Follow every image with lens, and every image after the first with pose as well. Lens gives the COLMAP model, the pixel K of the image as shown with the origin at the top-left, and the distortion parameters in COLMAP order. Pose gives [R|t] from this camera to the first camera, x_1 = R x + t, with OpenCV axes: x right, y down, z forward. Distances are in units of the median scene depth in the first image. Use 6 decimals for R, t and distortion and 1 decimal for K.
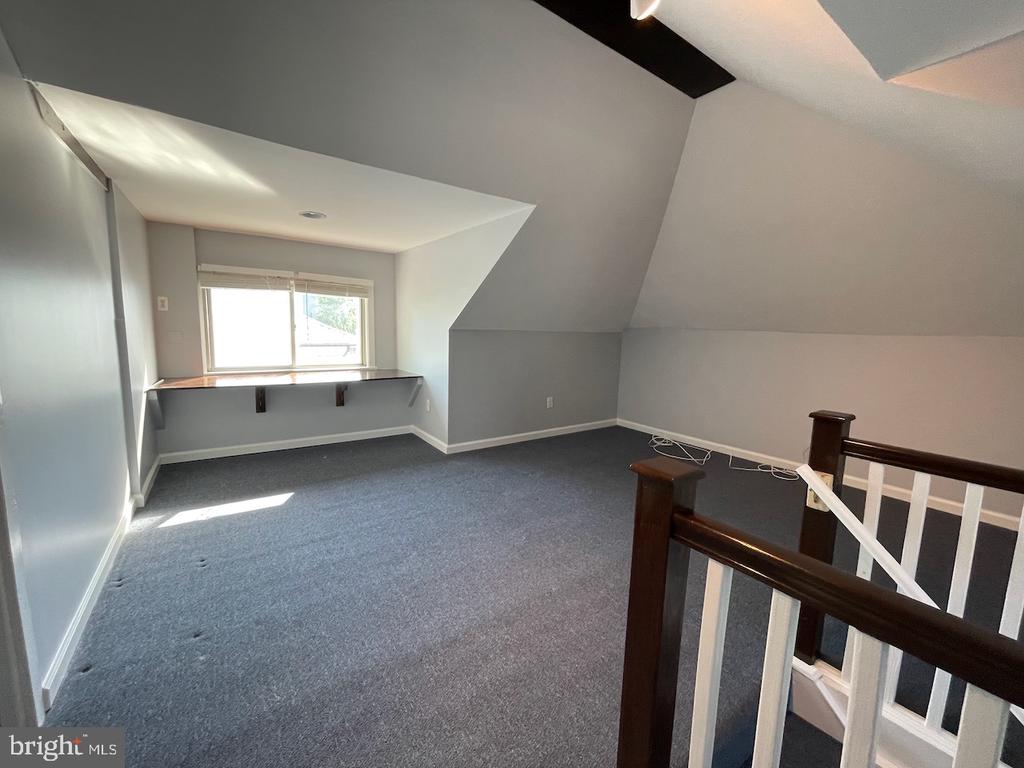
lens RADIAL K [[418.1, 0, 513.8], [0, 418.1, 382.9], [0, 0, 1]] dist [-0.000153, 0.000928]
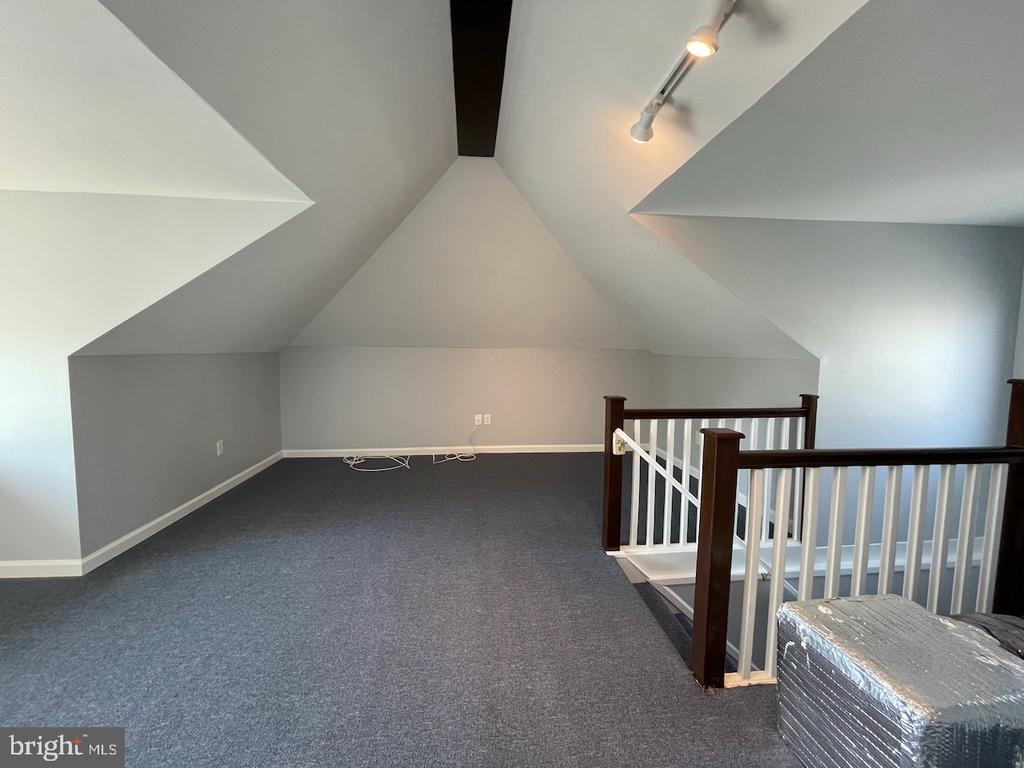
lens RADIAL K [[418.1, 0, 509.1], [0, 418.1, 383.2], [0, 0, 1]] dist [-0.000153, 0.000928]
pose [[0.495878, -0.096097, 0.863059, -0.338466], [0.125865, 0.991317, 0.038061, -0.036481], [-0.859222, 0.089756, 0.503667, 0.193664]]
